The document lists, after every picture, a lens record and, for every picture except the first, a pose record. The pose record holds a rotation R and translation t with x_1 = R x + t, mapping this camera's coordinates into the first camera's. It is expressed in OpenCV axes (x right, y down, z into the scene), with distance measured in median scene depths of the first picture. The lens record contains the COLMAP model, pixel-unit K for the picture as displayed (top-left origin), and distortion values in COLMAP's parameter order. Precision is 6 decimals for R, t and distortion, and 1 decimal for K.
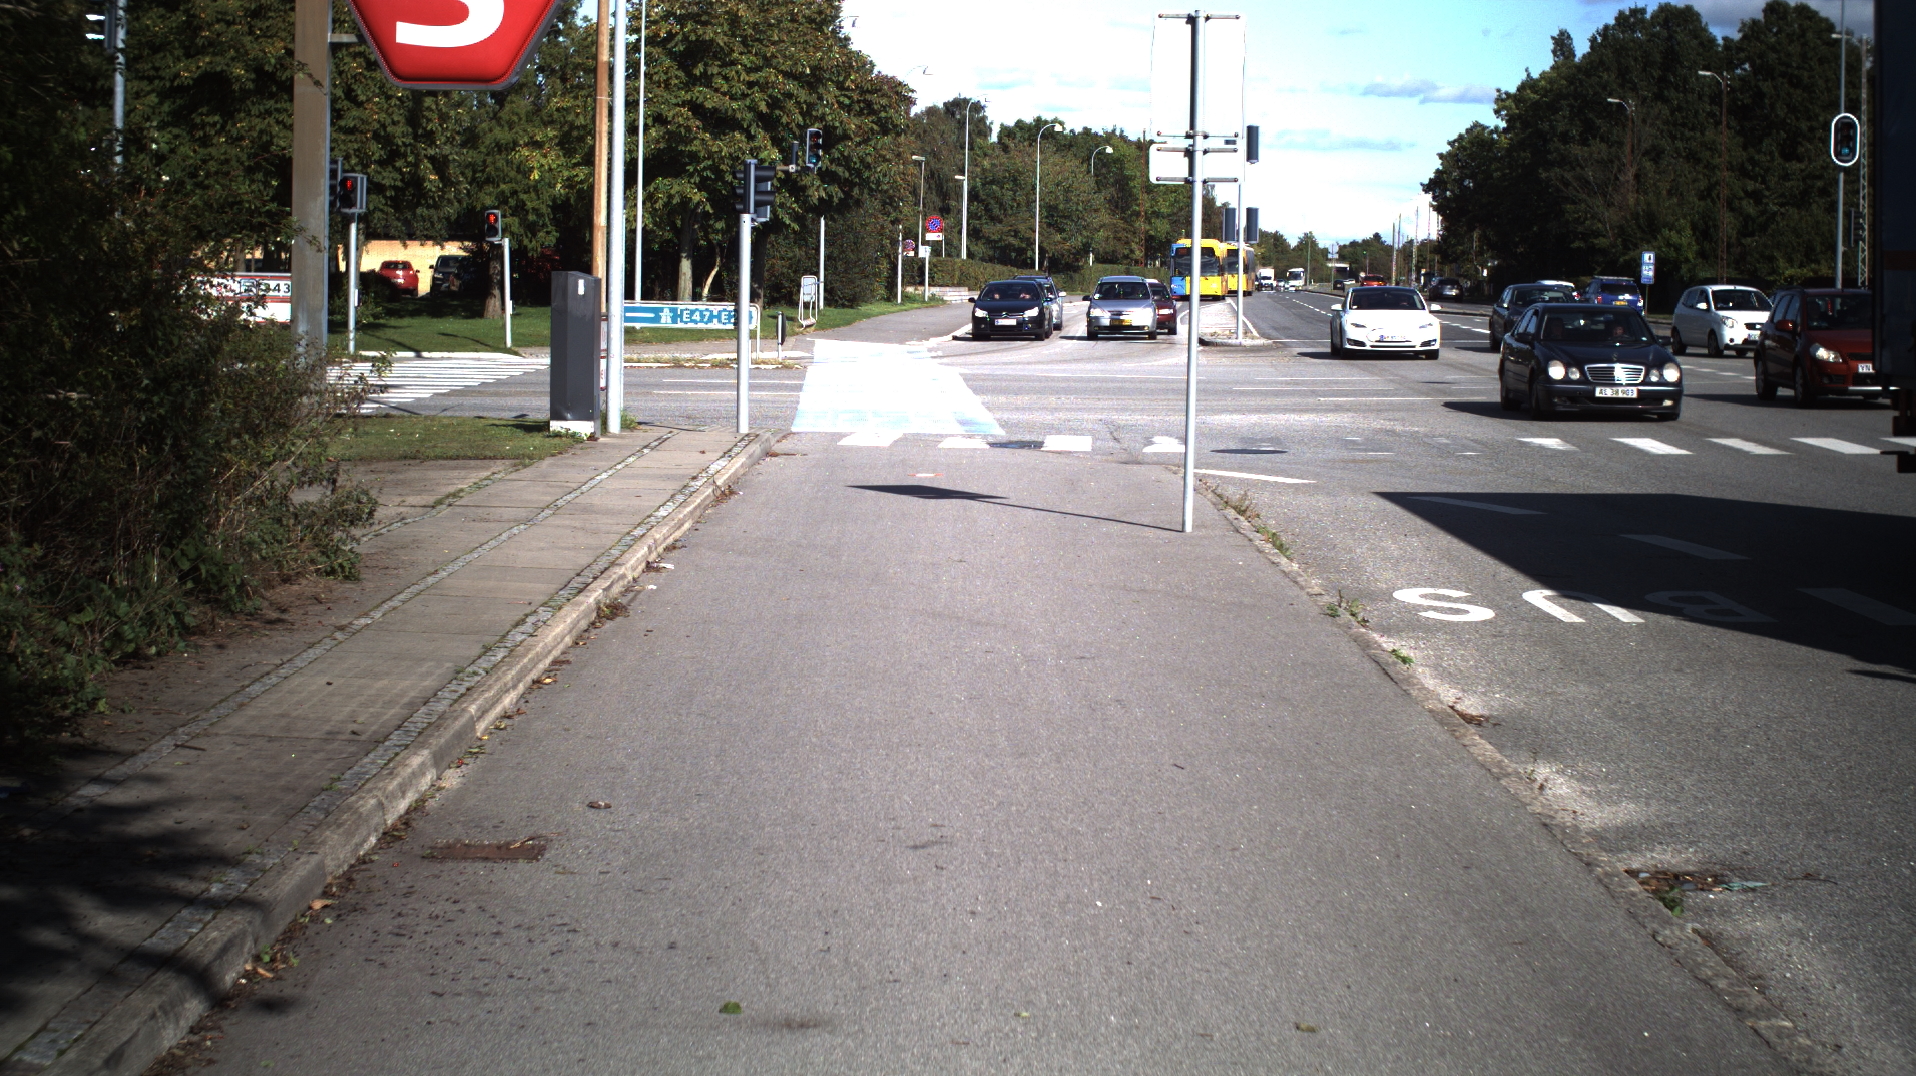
lens RADIAL K [[3430.4, 0, 958.0], [0, 3430.4, 538.0], [0, 0, 1]] dist [-0.249882, 0.079445]
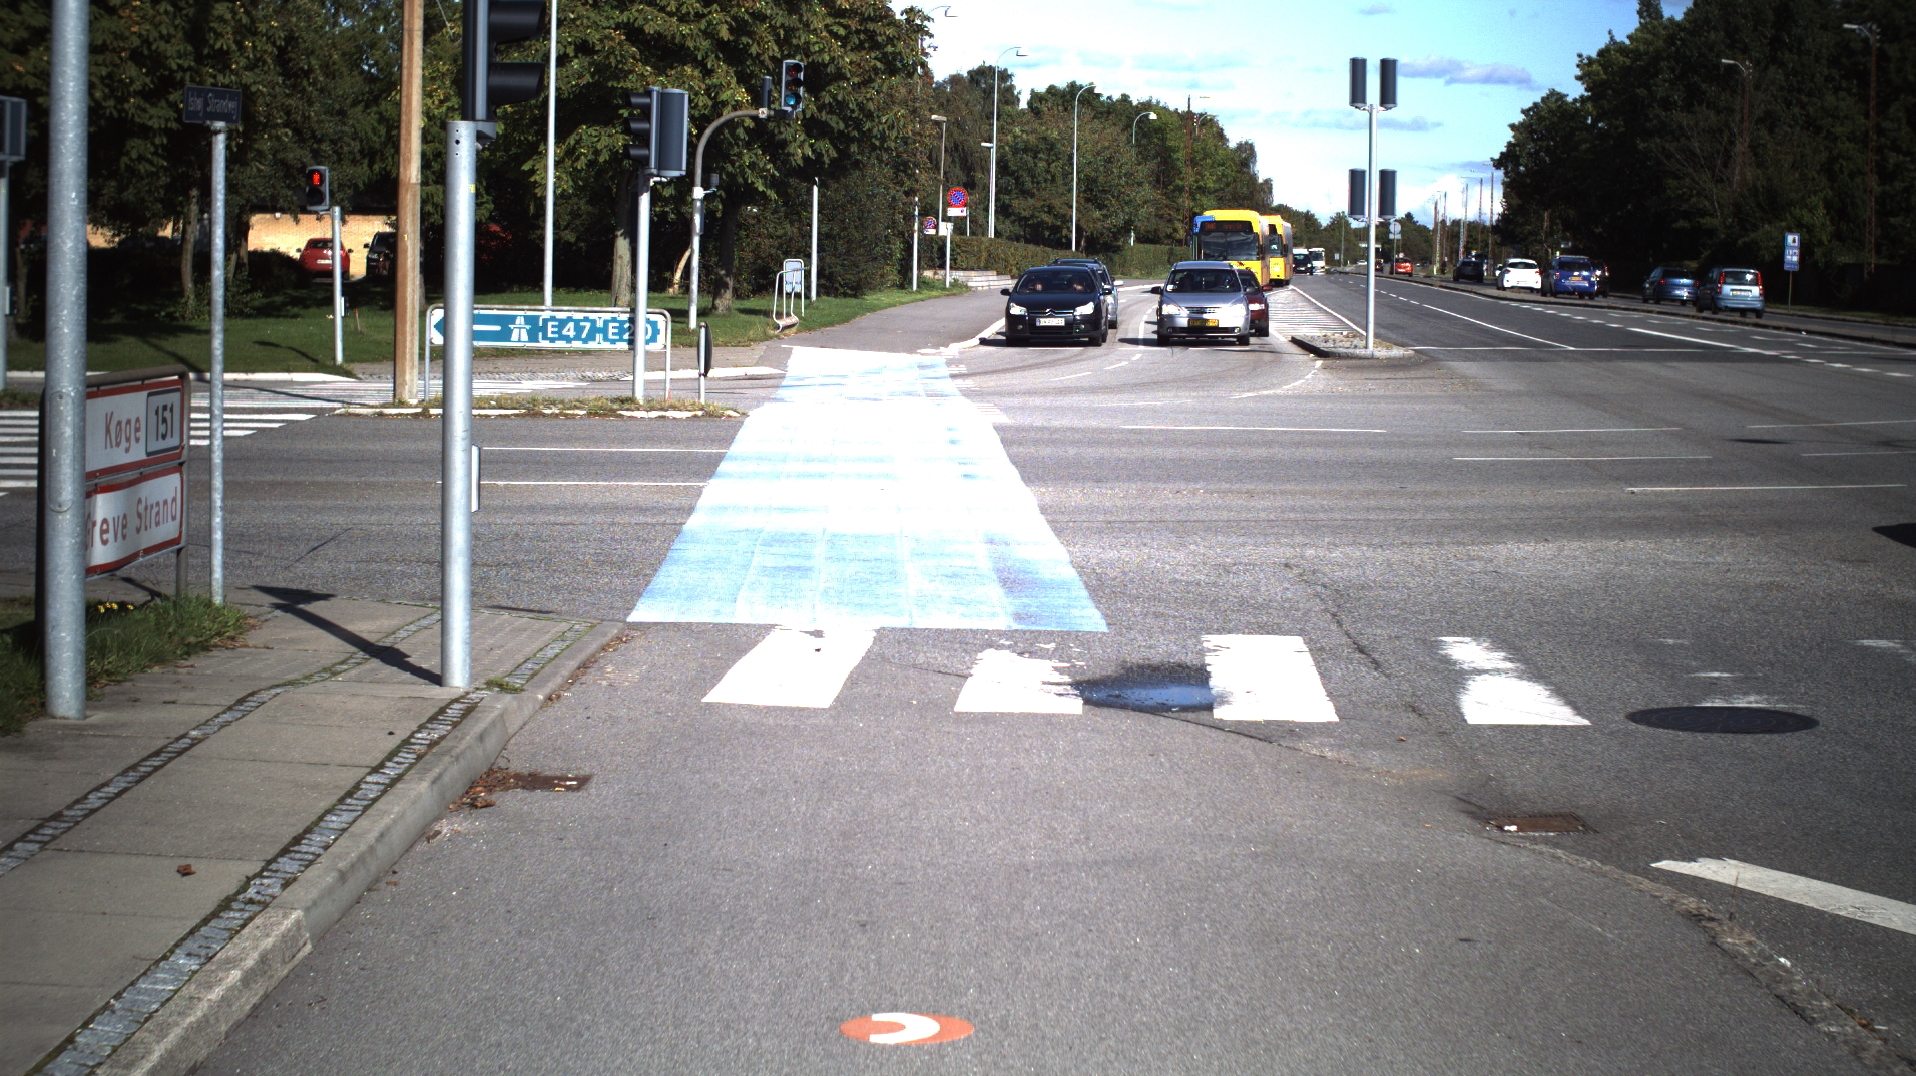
lens RADIAL K [[3430.4, 0, 958.0], [0, 3430.4, 538.0], [0, 0, 1]] dist [-0.249882, 0.079445]
pose [[0.999972, 0.003418, -0.006701, -0.000937], [-0.003377, 0.999976, 0.006121, -0.015362], [0.006722, -0.006098, 0.999959, 0.188723]]
